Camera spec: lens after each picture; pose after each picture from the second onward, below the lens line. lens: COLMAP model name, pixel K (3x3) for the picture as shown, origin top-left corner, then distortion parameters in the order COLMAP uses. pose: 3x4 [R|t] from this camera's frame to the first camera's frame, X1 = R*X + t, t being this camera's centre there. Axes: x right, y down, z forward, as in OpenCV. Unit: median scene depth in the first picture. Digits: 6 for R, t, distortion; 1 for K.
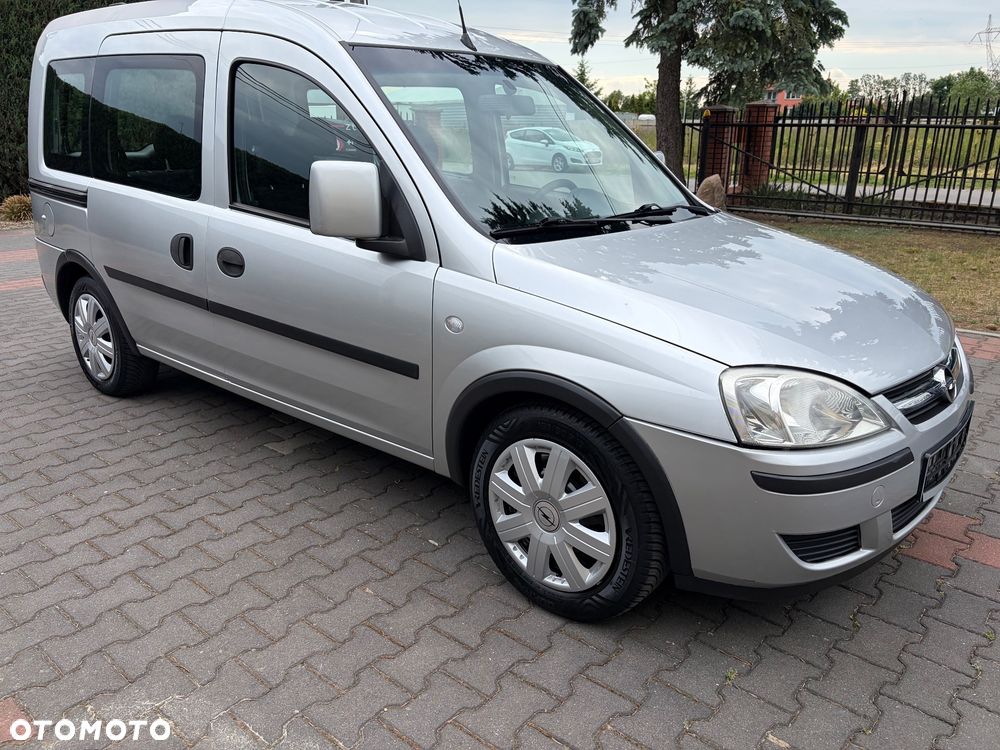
lens RADIAL K [[763.4, 0, 505.7], [0, 763.4, 373.0], [0, 0, 1]] dist [0.055762, -0.062214]
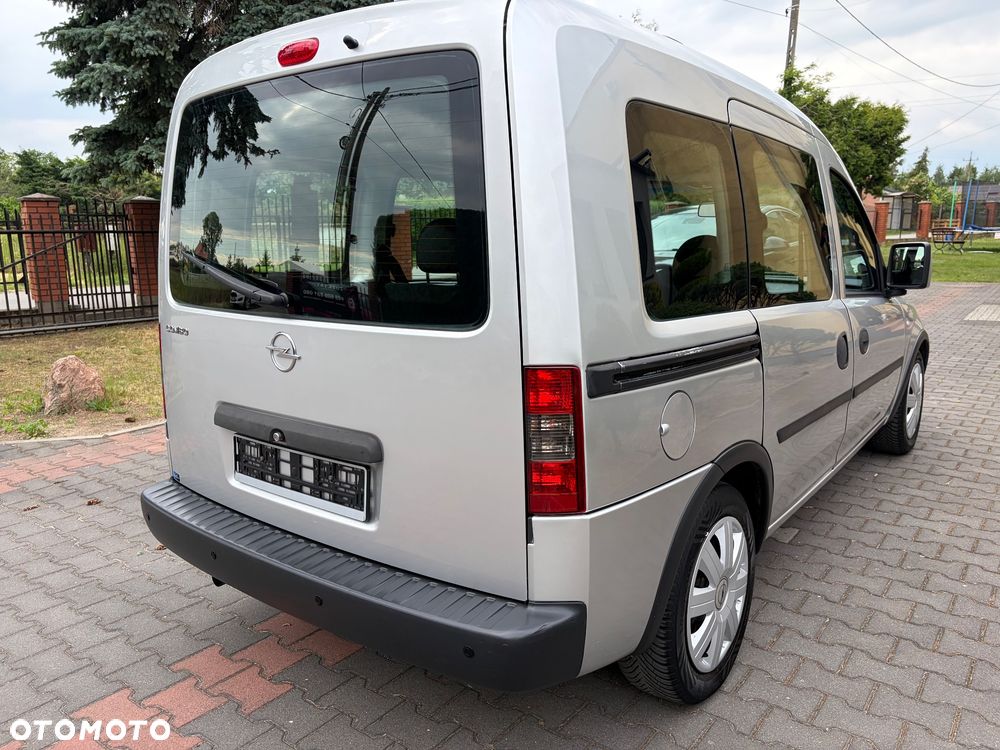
lens RADIAL K [[759.2, 0, 503.9], [0, 759.2, 375.6], [0, 0, 1]] dist [0.070683, -0.079845]
pose [[-0.054075, -0.197695, 0.978771, -1.543520], [0.320532, 0.924895, 0.204521, -0.531951], [-0.945693, 0.324787, 0.013354, 1.613516]]
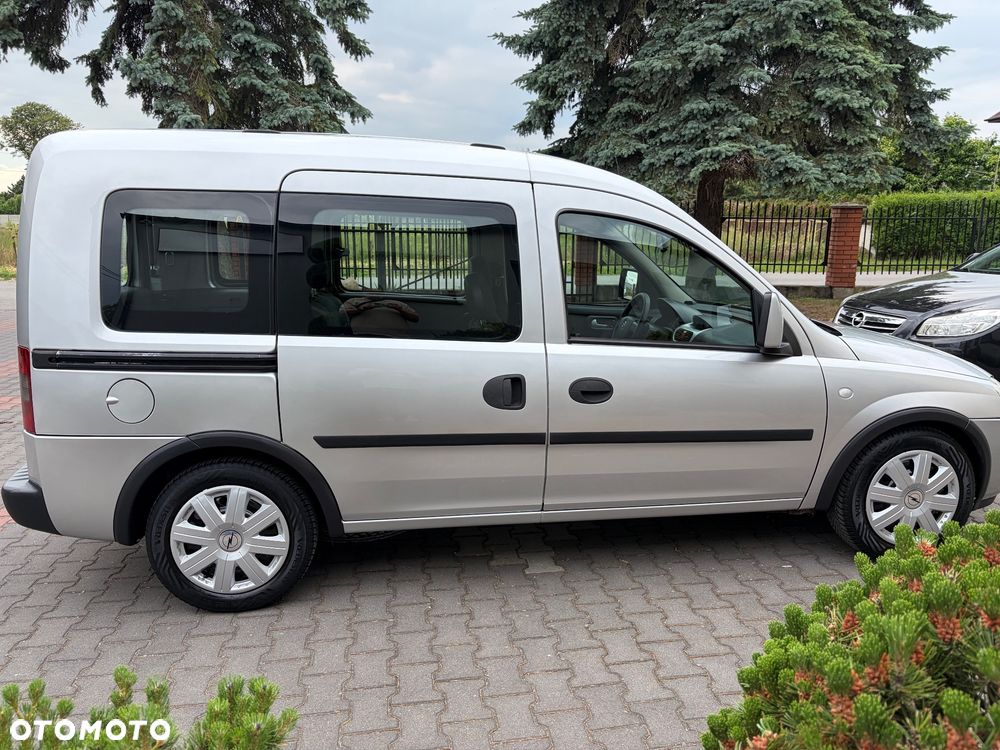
lens RADIAL K [[752.6, 0, 503.0], [0, 752.6, 370.7], [0, 0, 1]] dist [0.052624, -0.069048]
pose [[0.660646, -0.151408, 0.735271, -1.306144], [0.235191, 0.971885, -0.011189, -0.203480], [-0.712904, 0.180322, 0.677681, 0.396025]]
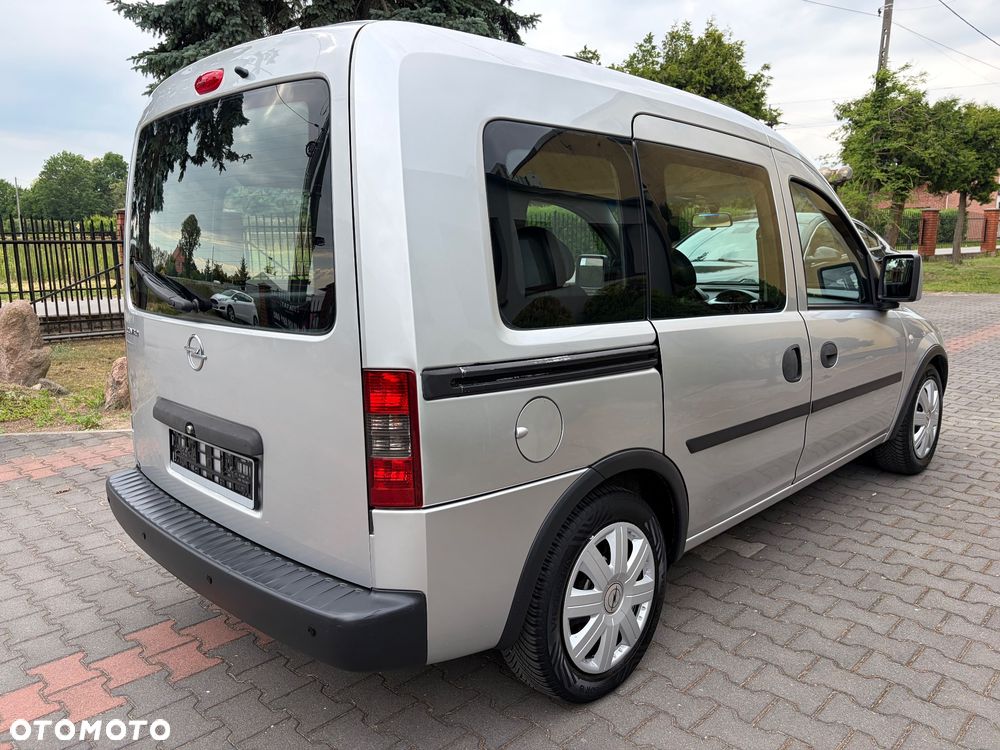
lens RADIAL K [[759.0, 0, 496.9], [0, 759.0, 378.4], [0, 0, 1]] dist [0.068875, -0.076148]
pose [[0.076380, -0.189807, 0.978846, -1.582917], [0.321637, 0.933924, 0.155999, -0.468293], [-0.943778, 0.302917, 0.132382, 1.414346]]
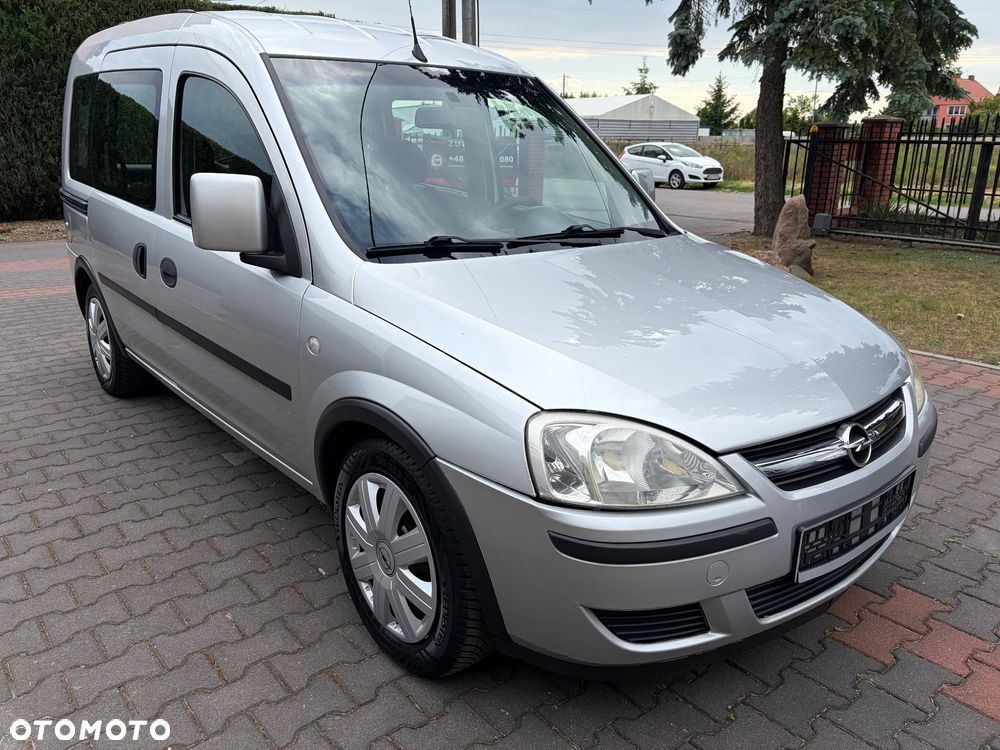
lens RADIAL K [[760.0, 0, 500.0], [0, 760.0, 375.0], [0, 0, 1]] dist [0.066586, -0.070313]
pose [[0.984333, 0.054798, -0.167589, 0.267822], [-0.057632, 0.998265, -0.012088, -0.024084], [0.166636, 0.021557, 0.985783, 0.086016]]
